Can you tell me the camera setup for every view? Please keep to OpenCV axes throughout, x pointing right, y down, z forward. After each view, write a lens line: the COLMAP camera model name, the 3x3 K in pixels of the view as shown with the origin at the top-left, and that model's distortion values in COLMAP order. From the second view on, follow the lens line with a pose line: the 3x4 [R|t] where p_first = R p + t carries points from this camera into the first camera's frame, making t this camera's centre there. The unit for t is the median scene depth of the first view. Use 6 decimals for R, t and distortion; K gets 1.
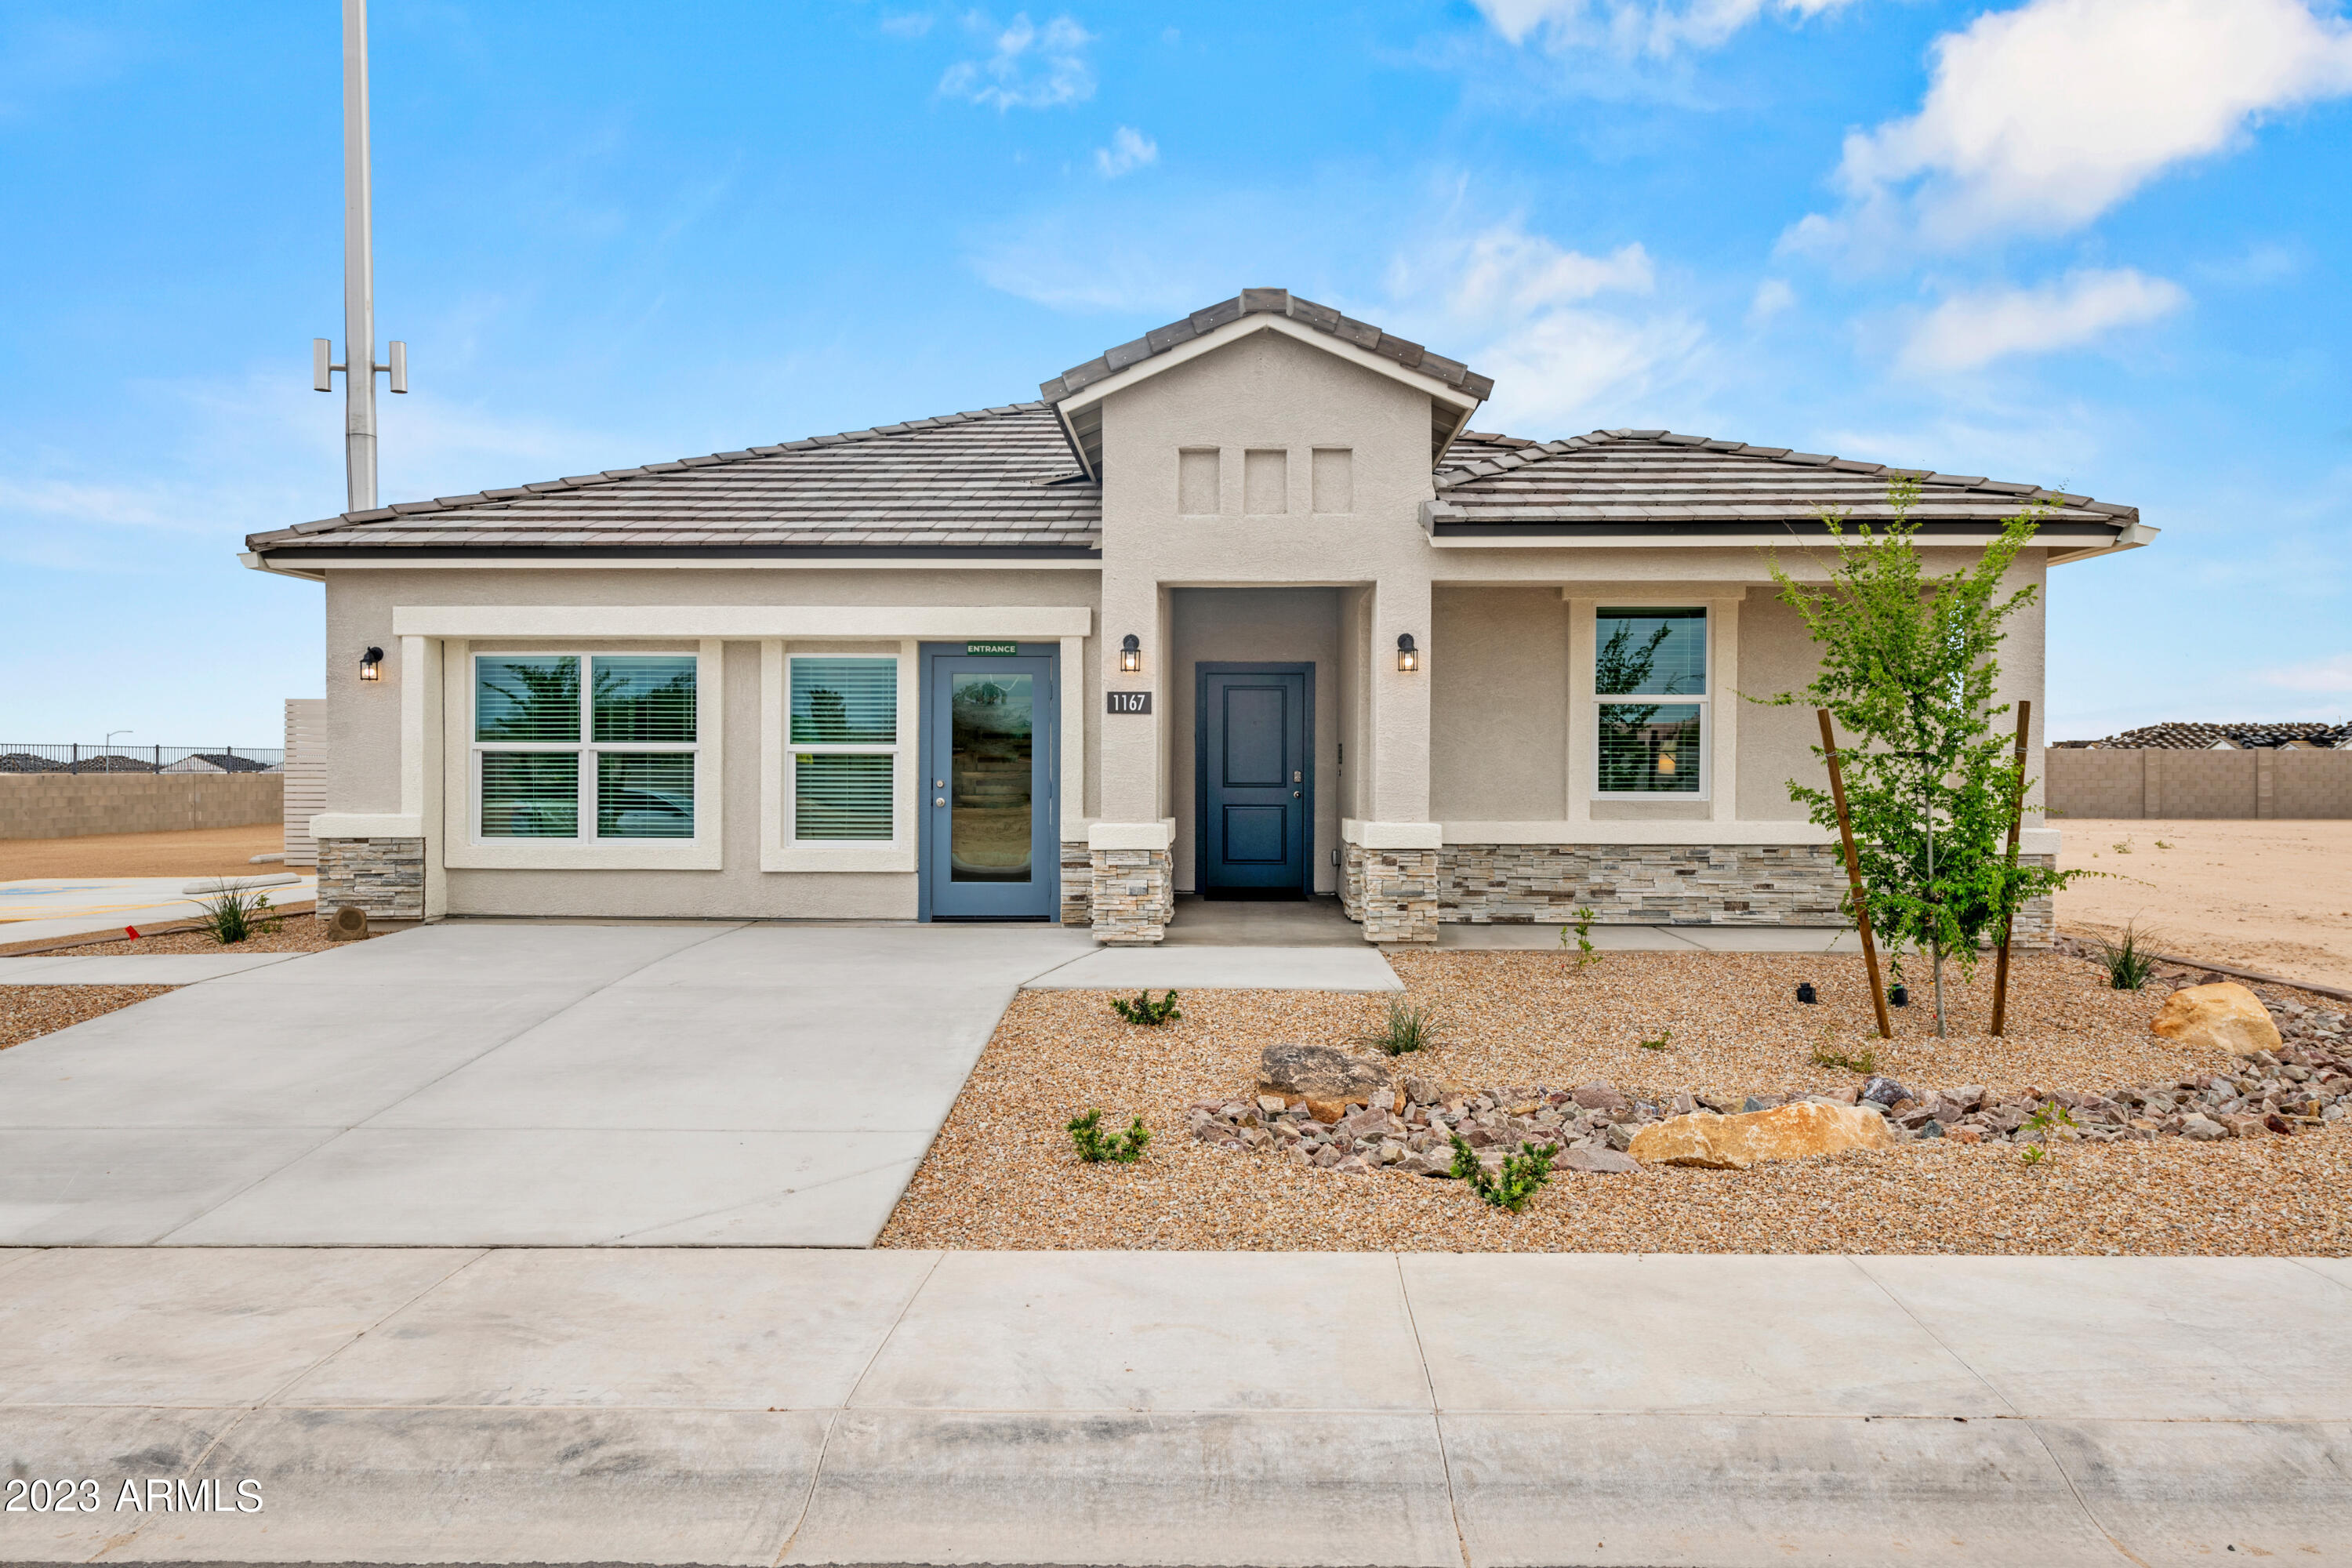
lens RADIAL K [[1293.9, 0, 1180.4], [0, 1293.9, 775.4], [0, 0, 1]] dist [0.004062, -0.003380]
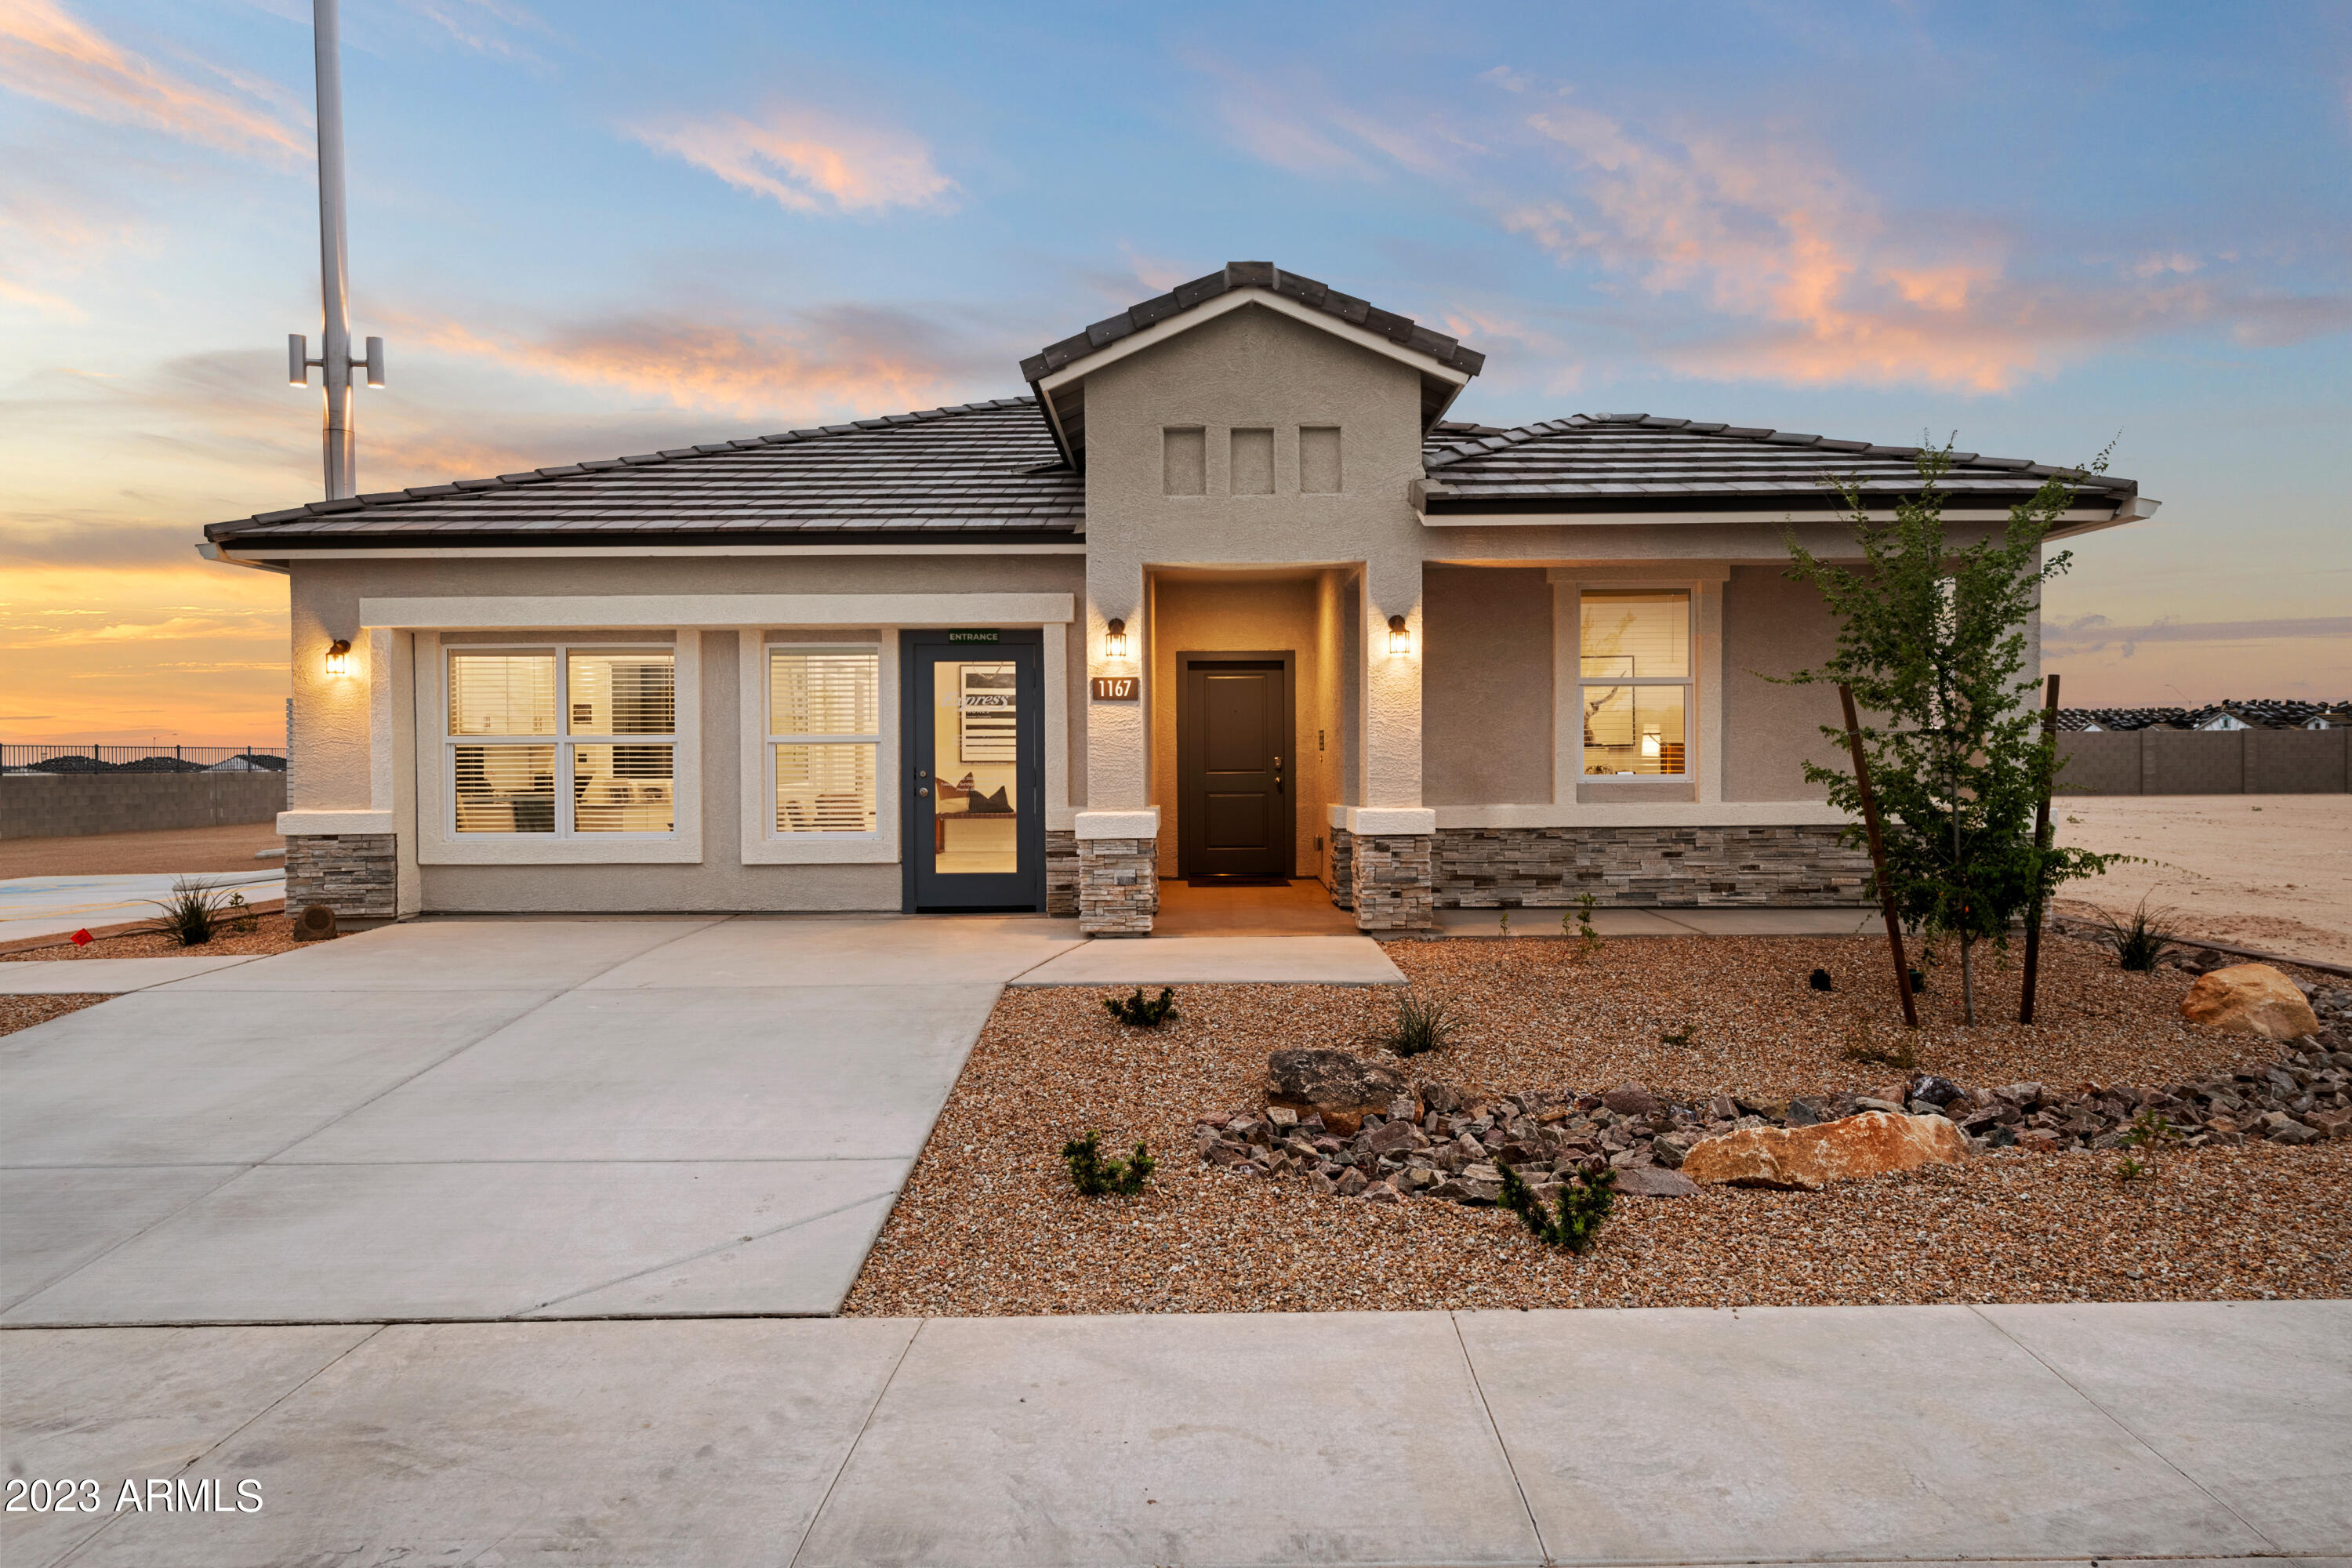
lens RADIAL K [[1170.3, 0, 1172.9], [0, 1170.3, 773.7], [0, 0, 1]] dist [0.000228, -0.000385]
pose [[0.999730, -0.010266, 0.020832, -0.015611], [0.010117, 0.999922, 0.007275, 0.002308], [-0.020905, -0.007062, 0.999757, 0.119310]]
